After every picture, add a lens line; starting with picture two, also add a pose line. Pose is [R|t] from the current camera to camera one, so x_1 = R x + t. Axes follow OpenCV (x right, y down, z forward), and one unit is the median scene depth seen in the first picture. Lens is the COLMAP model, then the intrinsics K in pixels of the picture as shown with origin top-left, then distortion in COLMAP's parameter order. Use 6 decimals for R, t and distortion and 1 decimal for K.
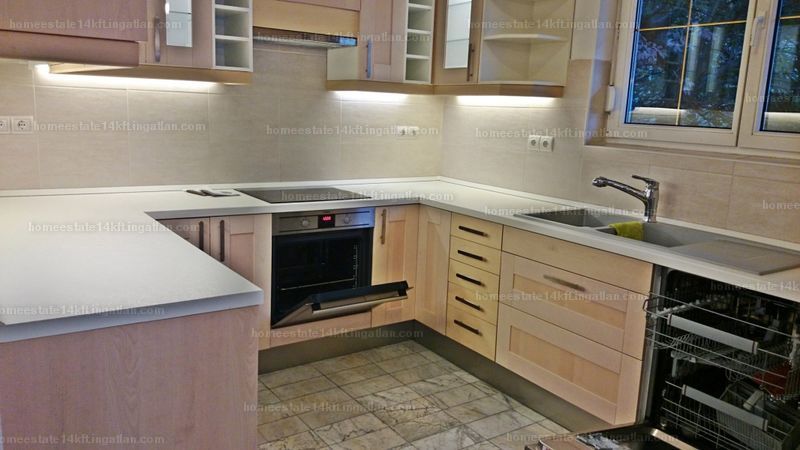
lens RADIAL K [[630.2, 0, 399.3], [0, 630.2, 224.3], [0, 0, 1]] dist [-0.004361, -0.002069]
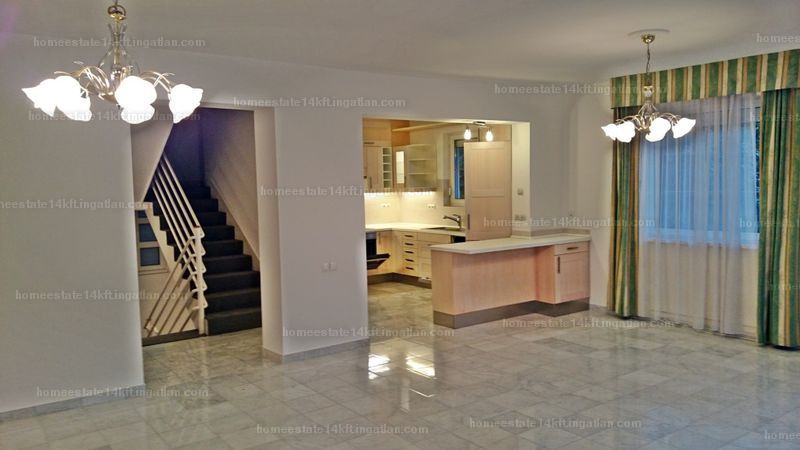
lens RADIAL K [[630.2, 0, 400.5], [0, 630.2, 224.5], [0, 0, 1]] dist [-0.004361, -0.002069]
pose [[0.997636, -0.061984, 0.029683, -0.011625], [0.065079, 0.990863, -0.118135, 0.299478], [-0.022089, 0.119788, 0.992554, -1.959475]]
